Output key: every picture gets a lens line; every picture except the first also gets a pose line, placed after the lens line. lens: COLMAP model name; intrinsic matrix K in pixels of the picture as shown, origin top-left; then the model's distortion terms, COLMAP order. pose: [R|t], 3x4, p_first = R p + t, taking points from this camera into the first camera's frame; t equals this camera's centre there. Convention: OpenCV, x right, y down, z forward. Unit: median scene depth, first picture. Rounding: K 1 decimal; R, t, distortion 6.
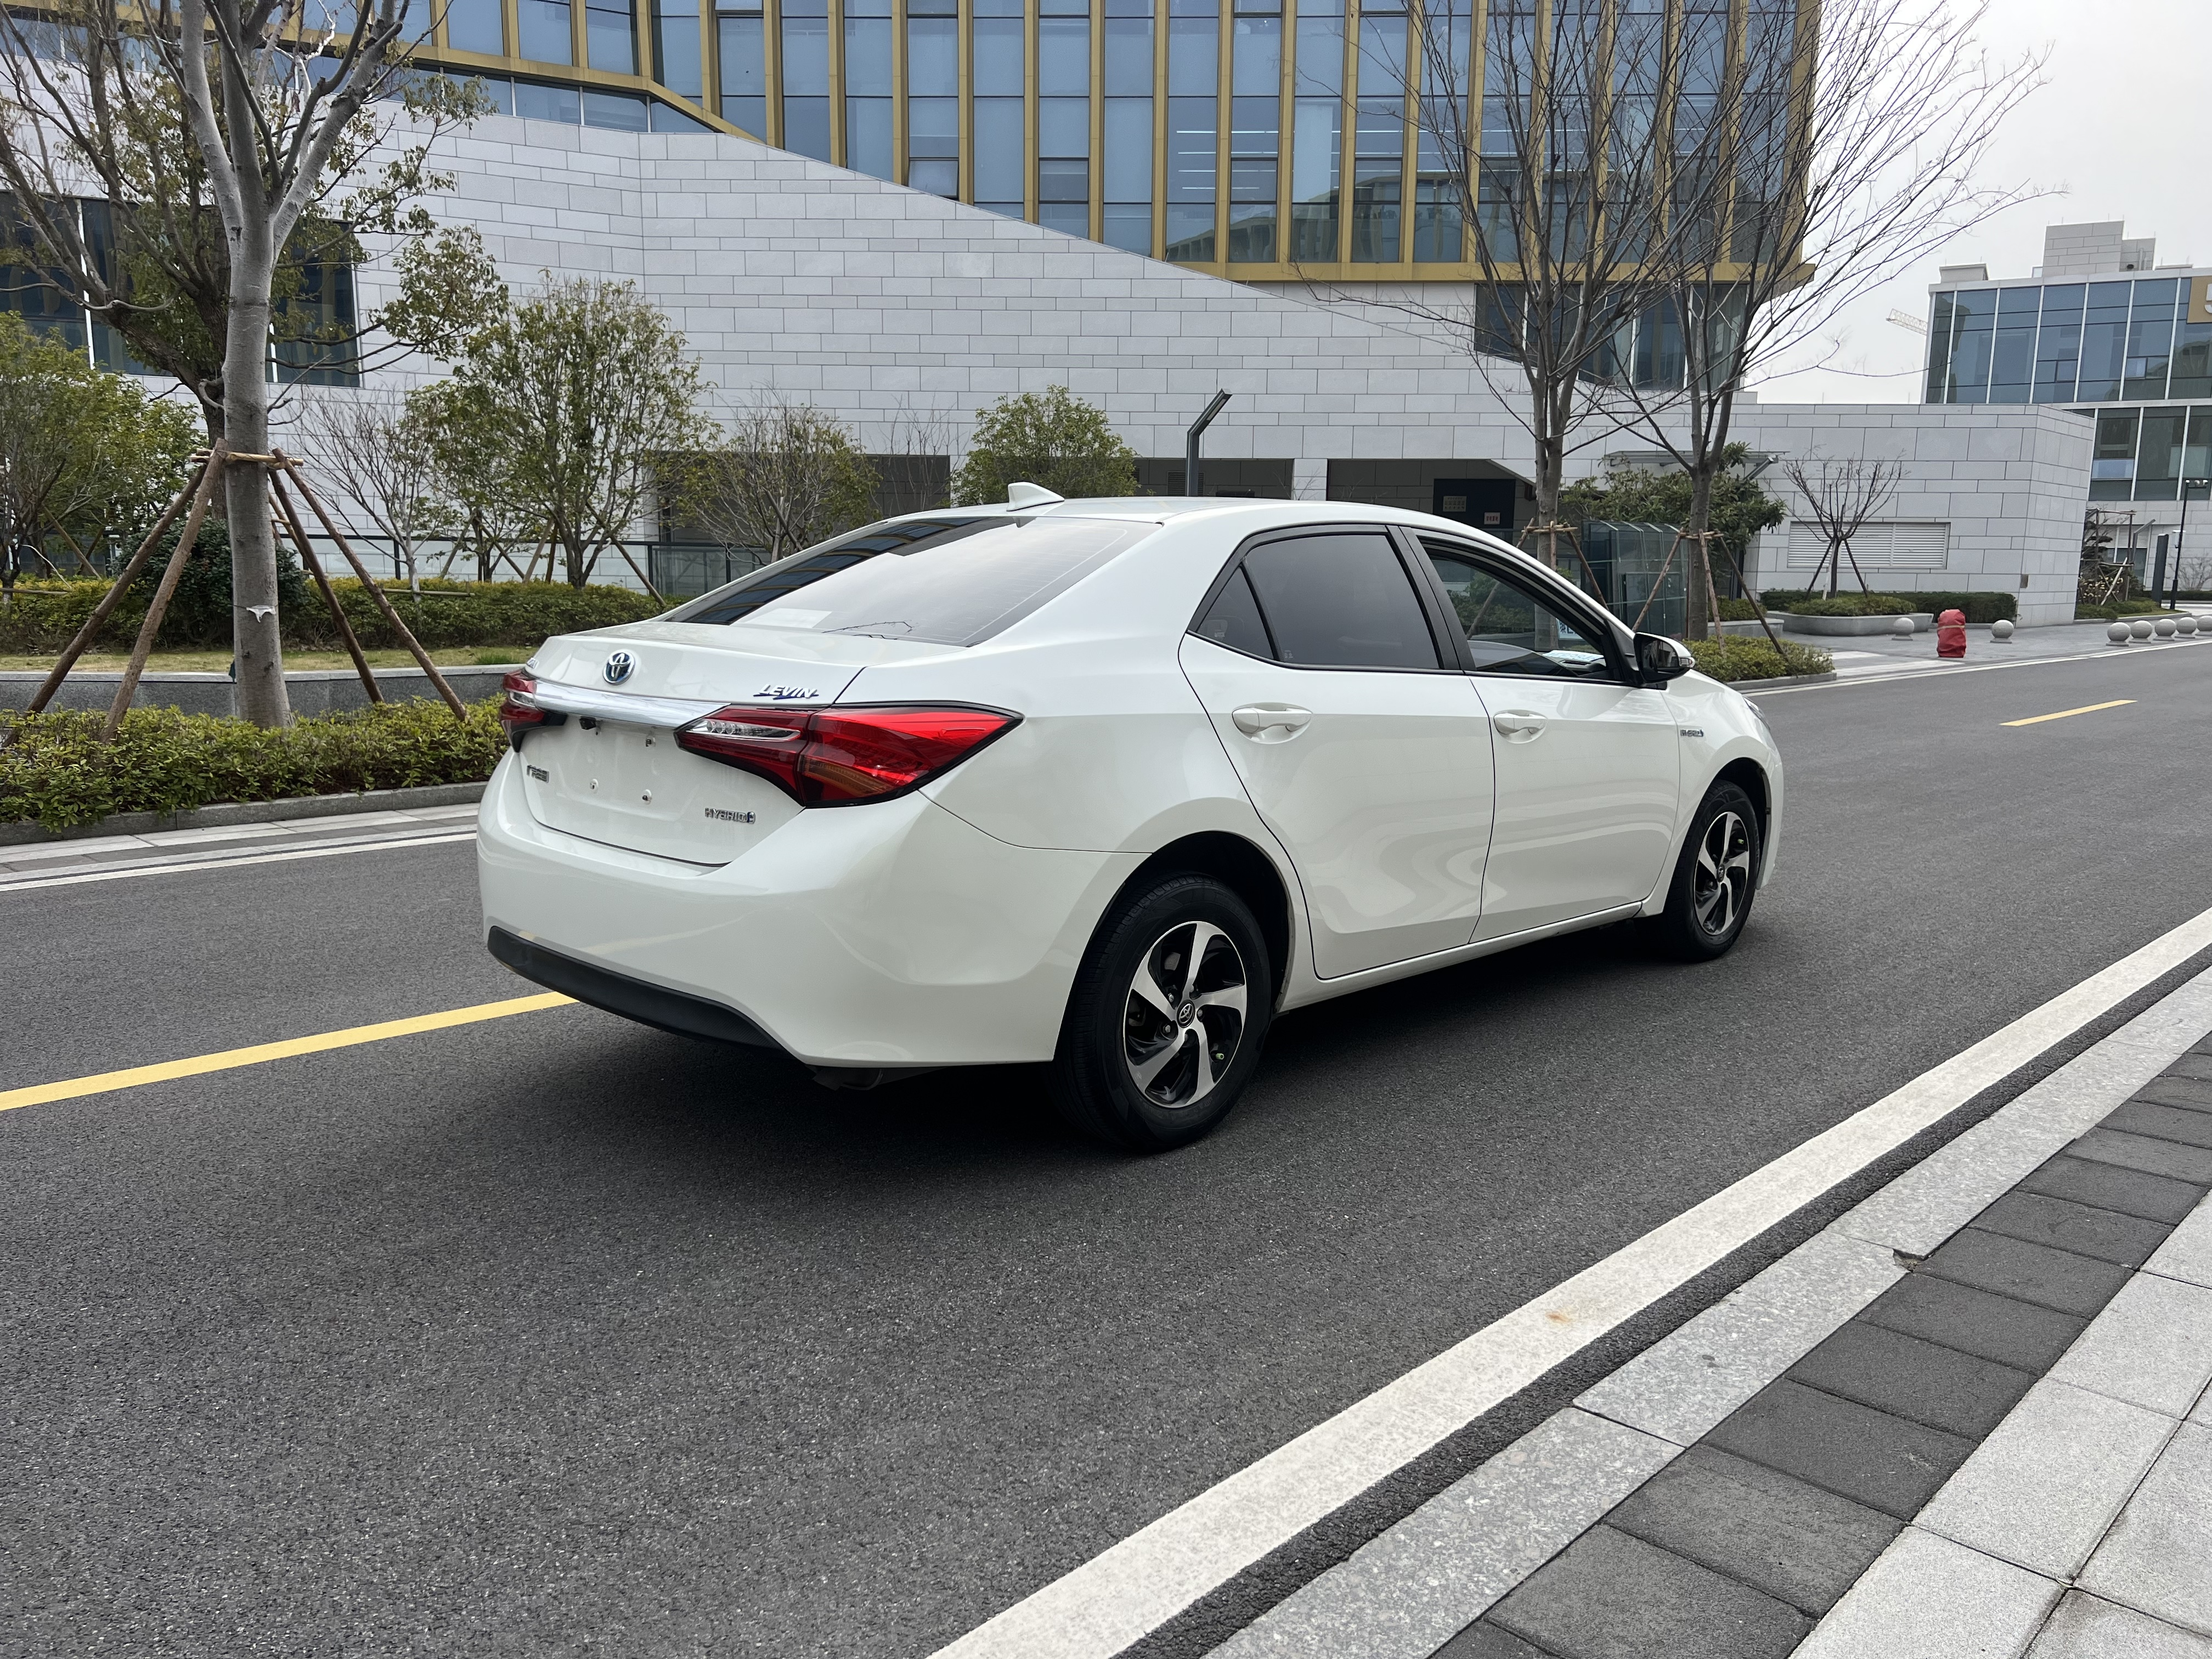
lens RADIAL K [[1664.6, 0, 1134.5], [0, 1664.6, 851.9], [0, 0, 1]] dist [0.042856, -0.032412]
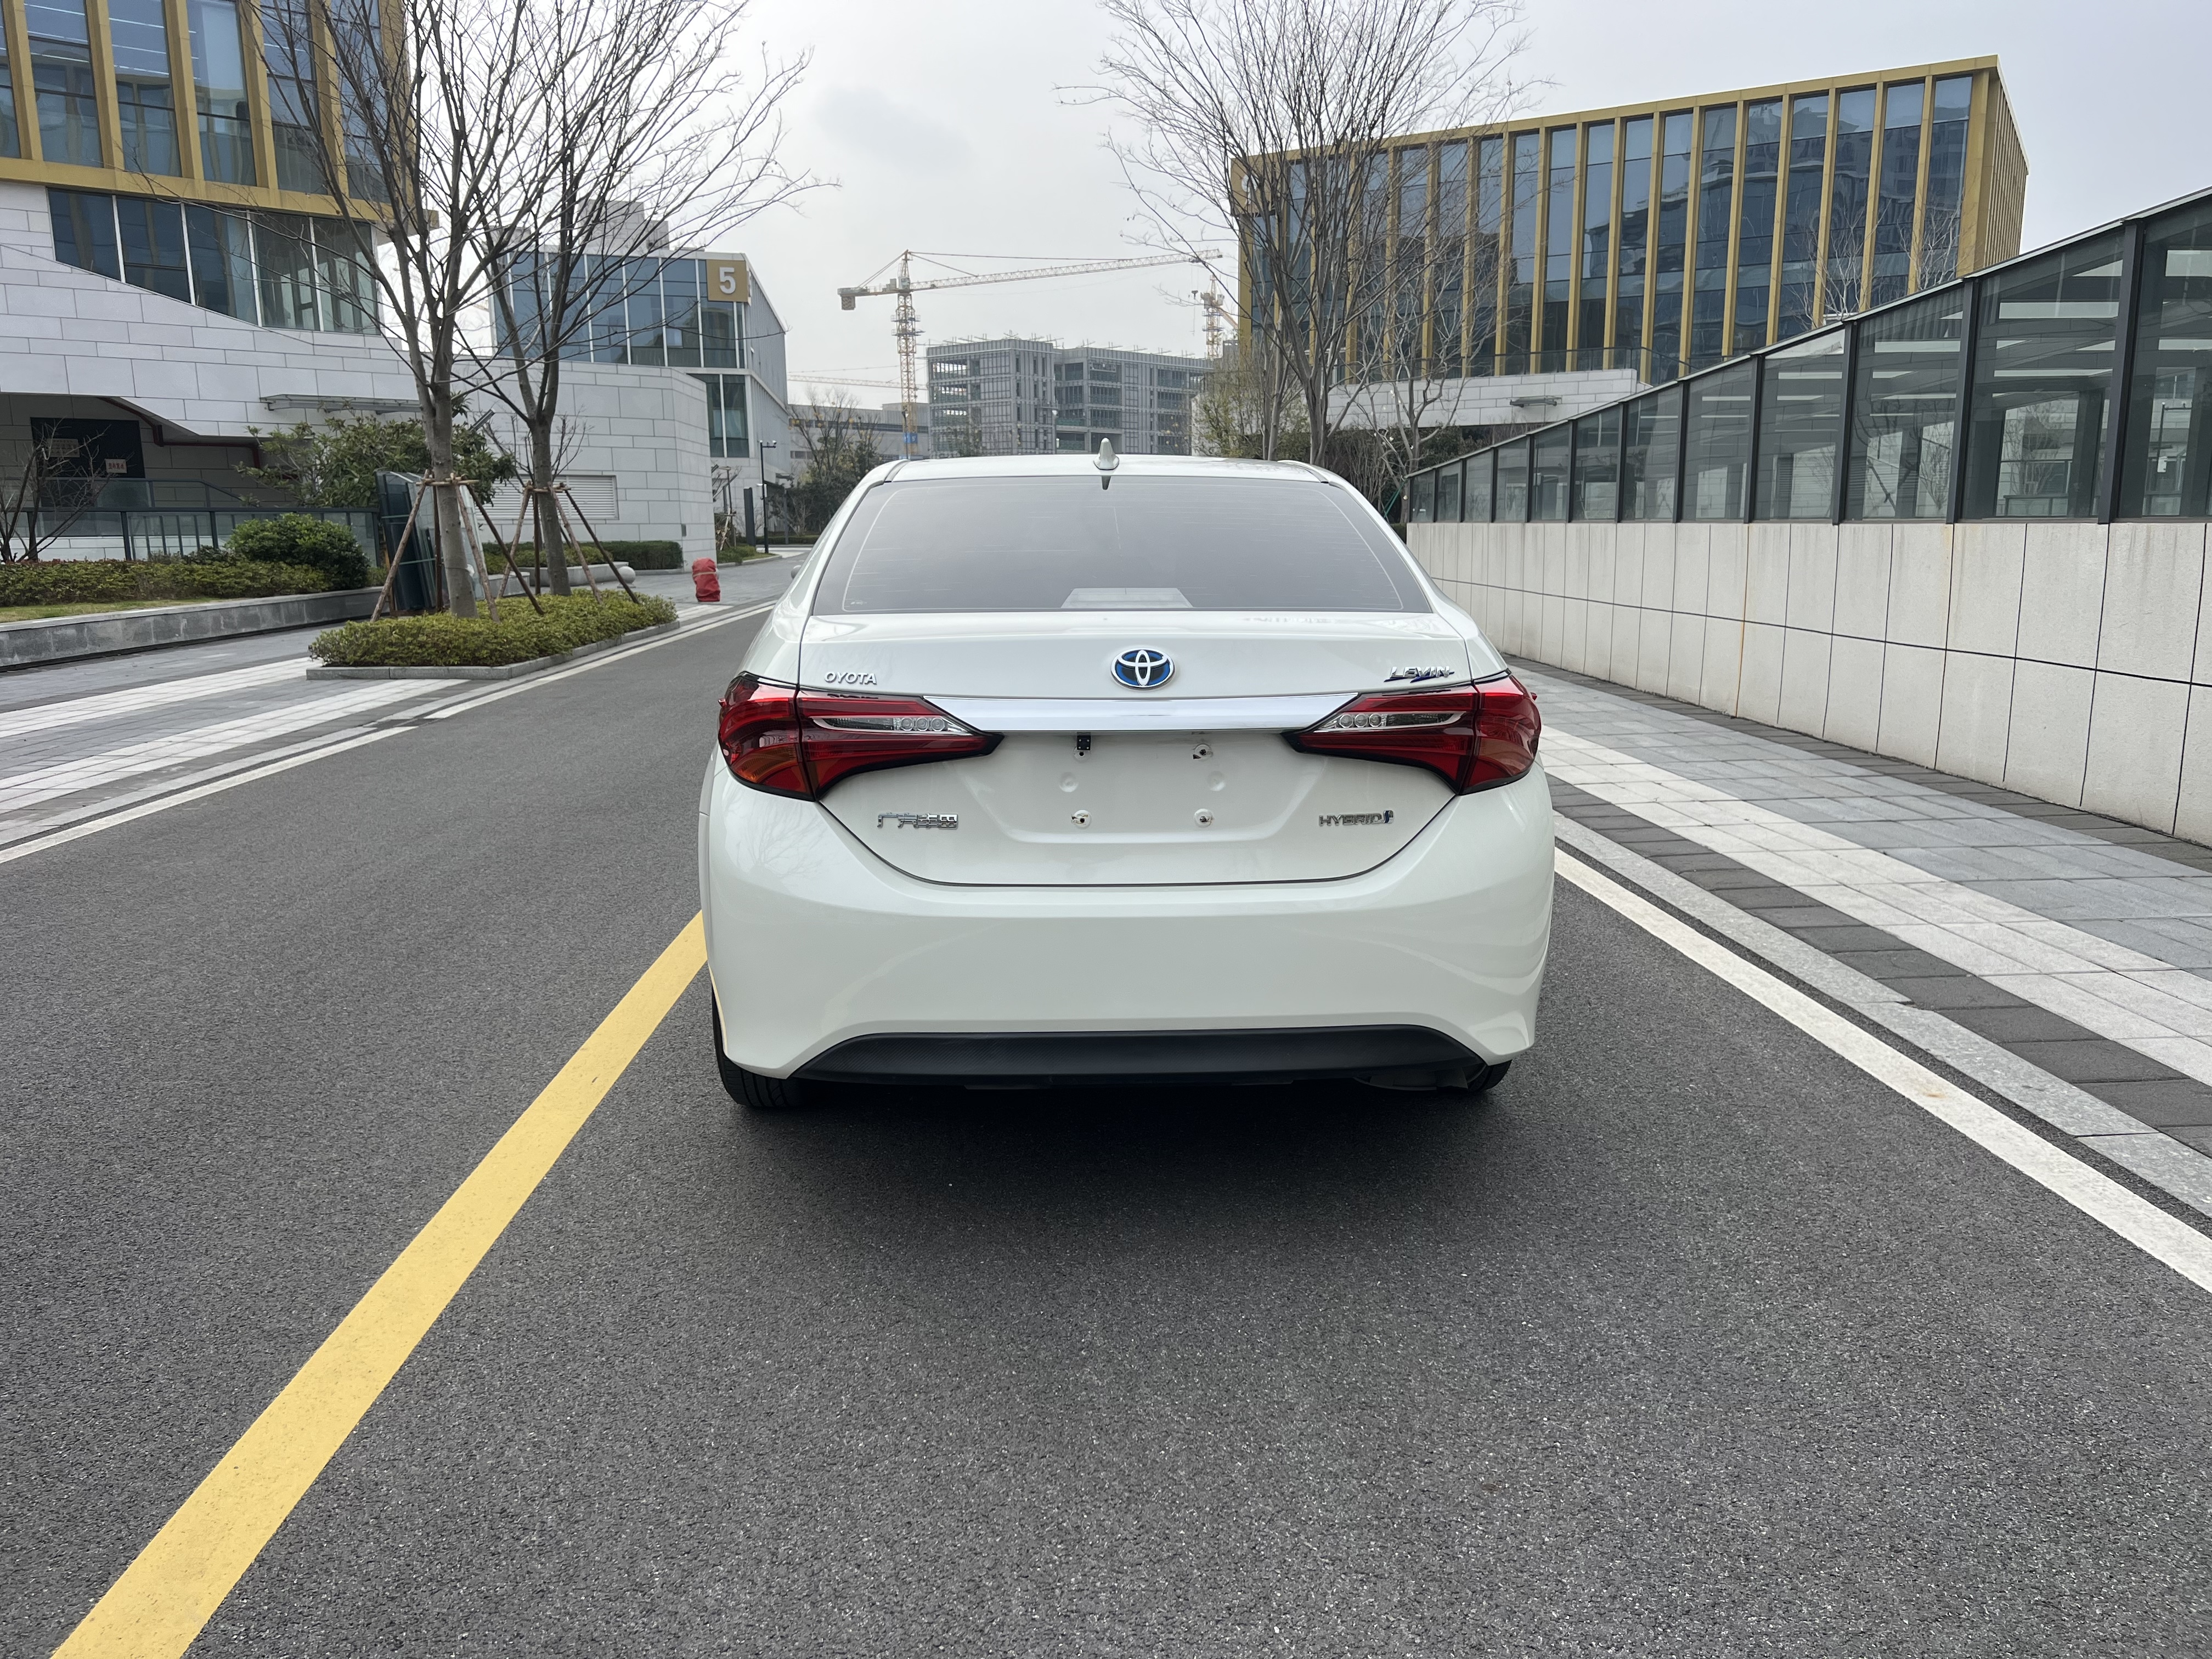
lens RADIAL K [[1664.6, 0, 1134.0], [0, 1664.6, 837.4], [0, 0, 1]] dist [0.042856, -0.032412]
pose [[0.683776, -0.154531, 0.713141, -0.865284], [0.140484, 0.986914, 0.079157, -0.089358], [-0.716041, 0.046059, 0.696537, 0.425405]]
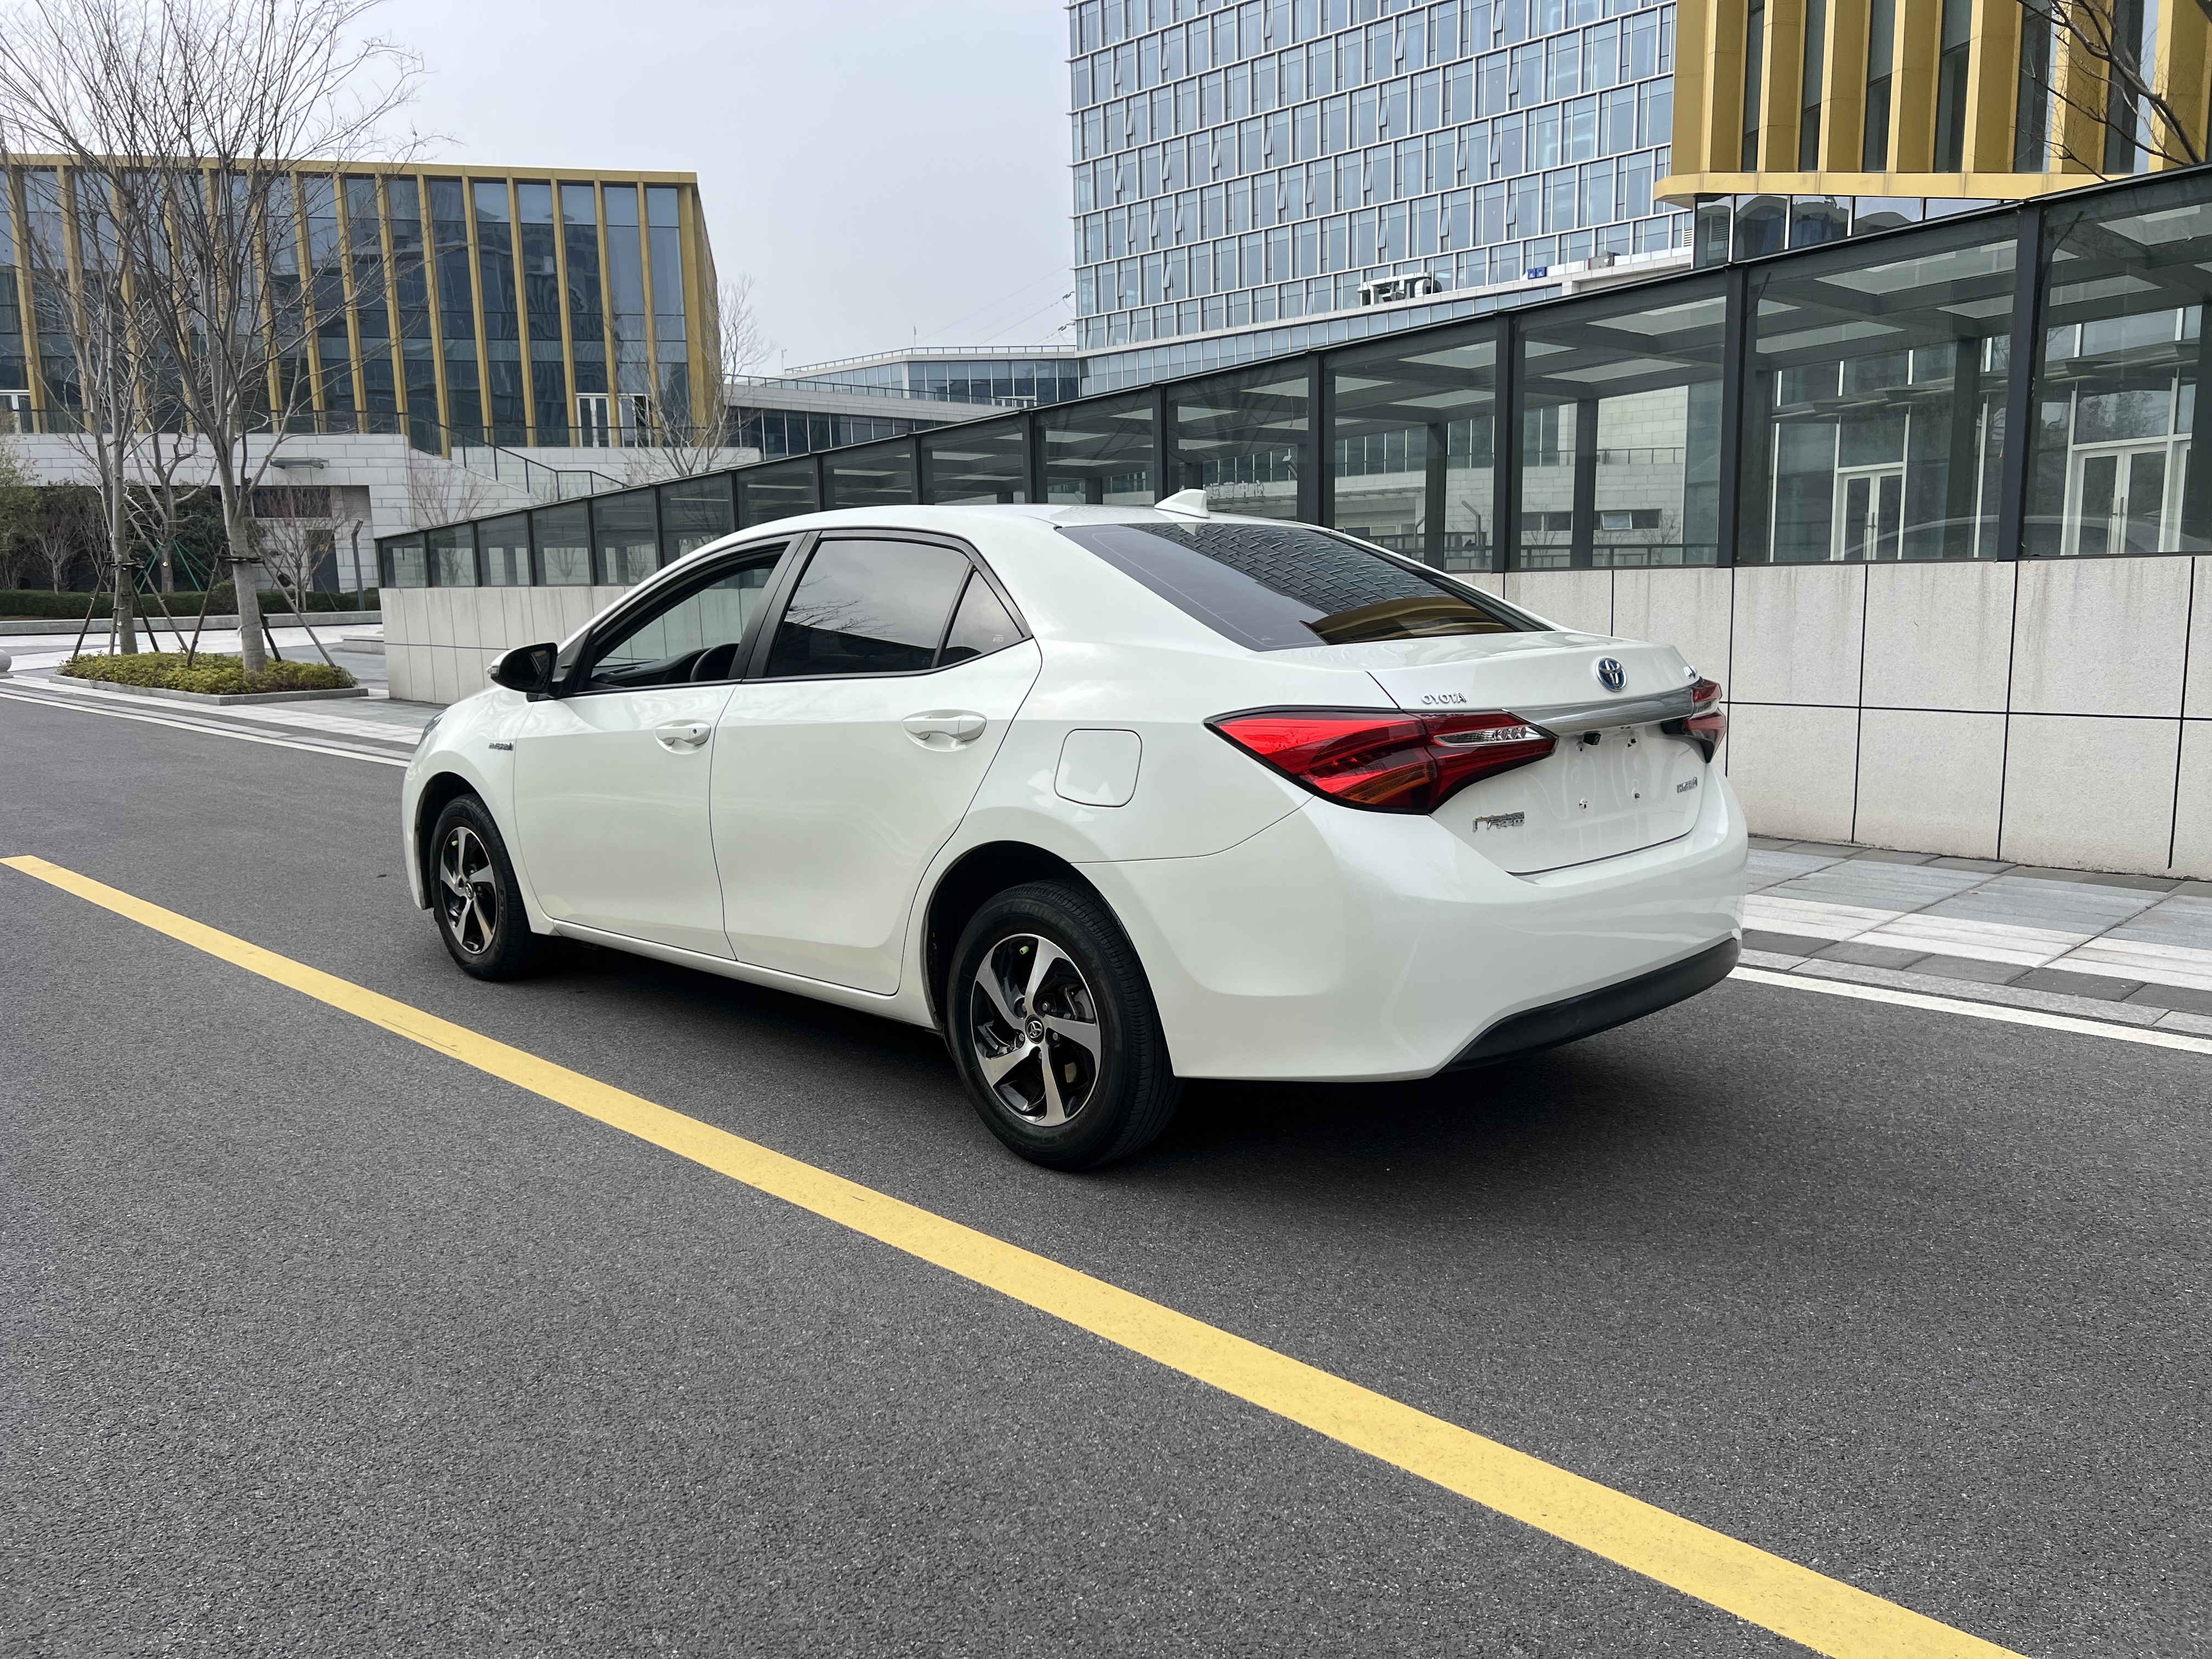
lens RADIAL K [[1664.6, 0, 1123.7], [0, 1664.6, 826.0], [0, 0, 1]] dist [0.042856, -0.032412]
pose [[0.020319, -0.163803, 0.986284, -1.249677], [0.188657, 0.969394, 0.157111, -0.222812], [-0.981833, 0.182878, 0.050599, 1.197436]]
